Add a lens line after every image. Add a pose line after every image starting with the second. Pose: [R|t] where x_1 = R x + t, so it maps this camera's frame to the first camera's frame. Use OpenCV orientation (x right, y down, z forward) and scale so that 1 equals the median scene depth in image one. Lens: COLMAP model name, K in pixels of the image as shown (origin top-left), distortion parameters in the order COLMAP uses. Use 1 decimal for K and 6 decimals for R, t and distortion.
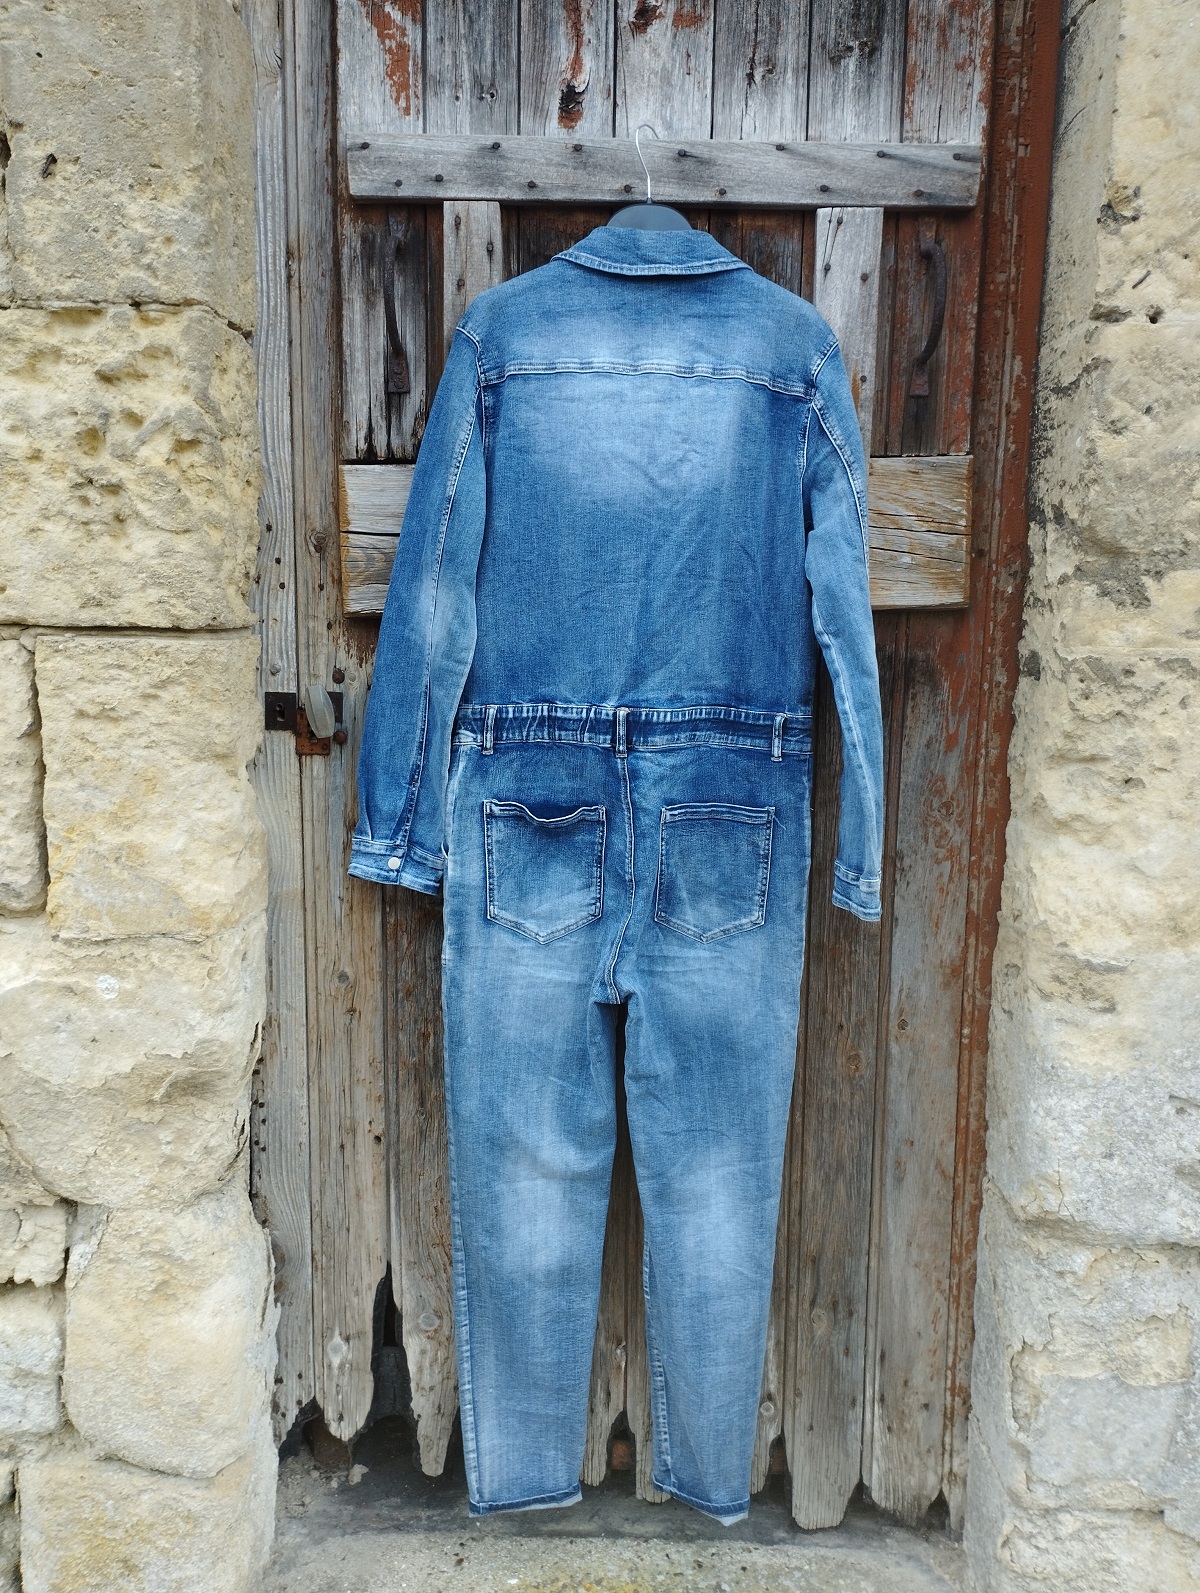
lens RADIAL K [[1202.0, 0, 591.8], [0, 1202.0, 770.1], [0, 0, 1]] dist [0.086116, -0.088736]
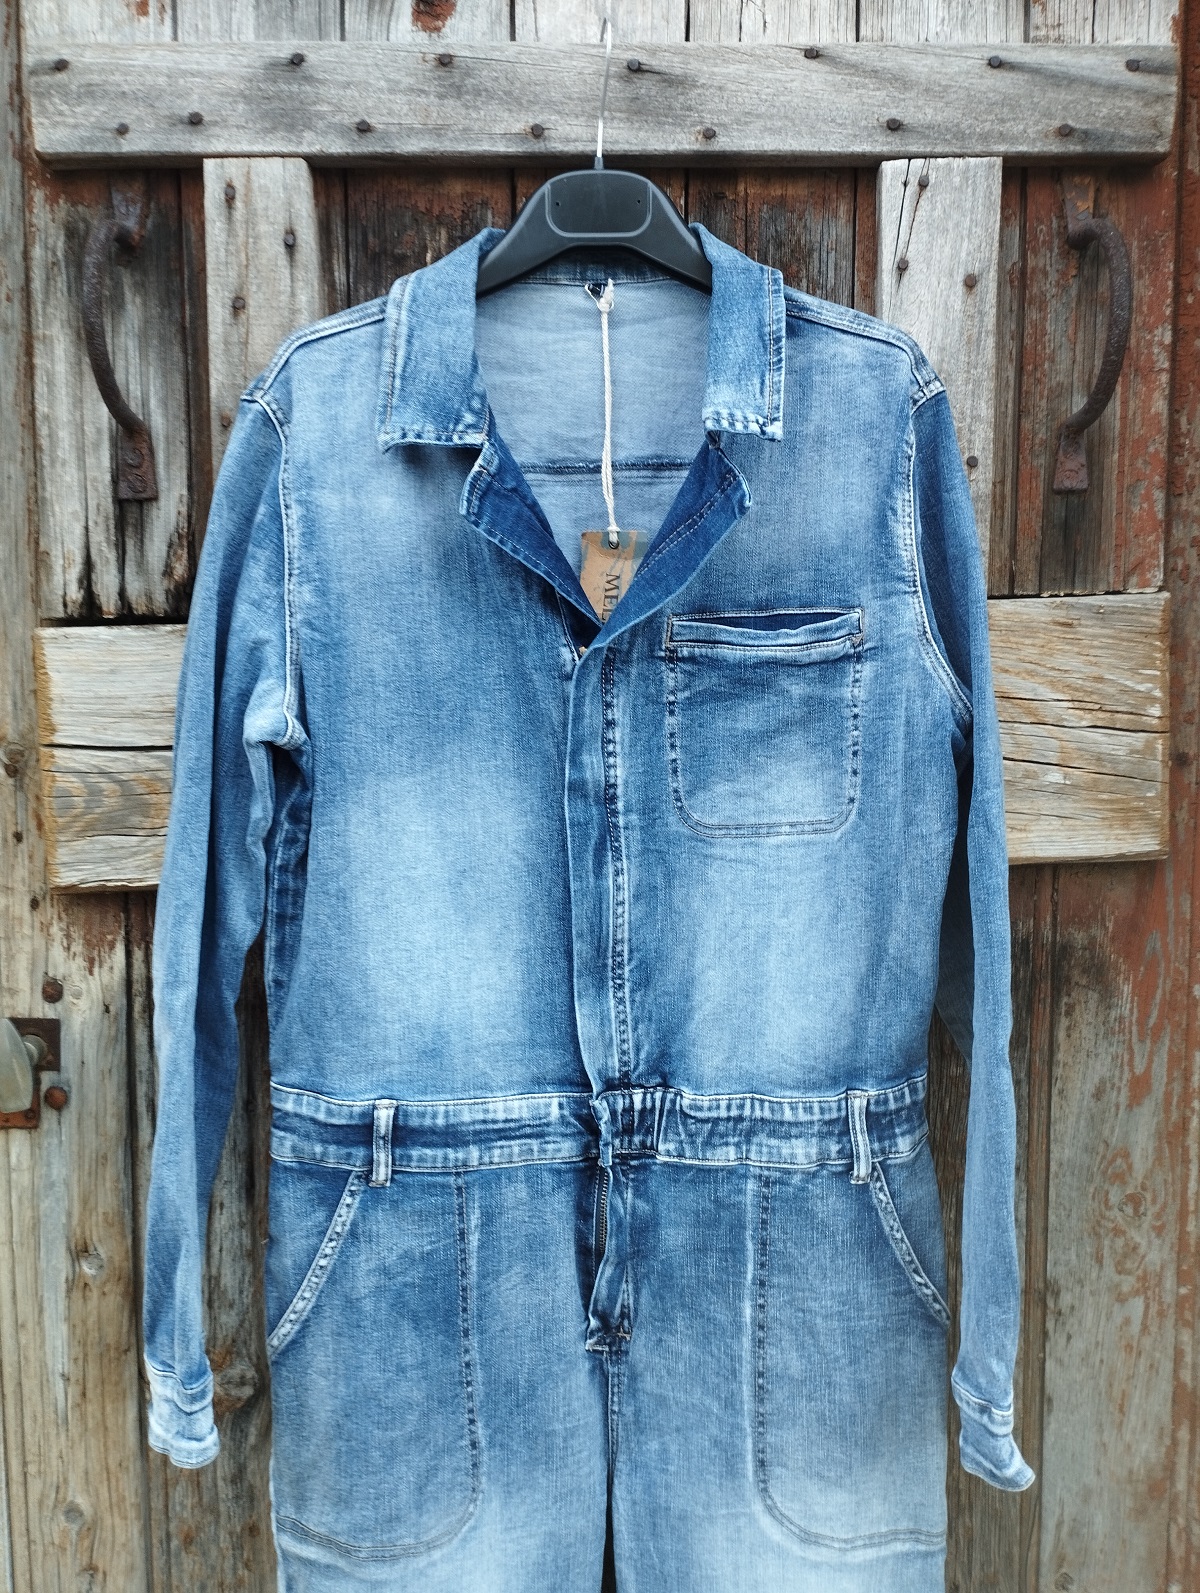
lens RADIAL K [[1202.0, 0, 577.1], [0, 1202.0, 792.6], [0, 0, 1]] dist [0.086116, -0.088736]
pose [[0.999780, -0.019562, 0.007549, 0.035487], [0.019993, 0.997879, -0.061947, -0.136809], [-0.006322, 0.062084, 0.998051, 0.444474]]
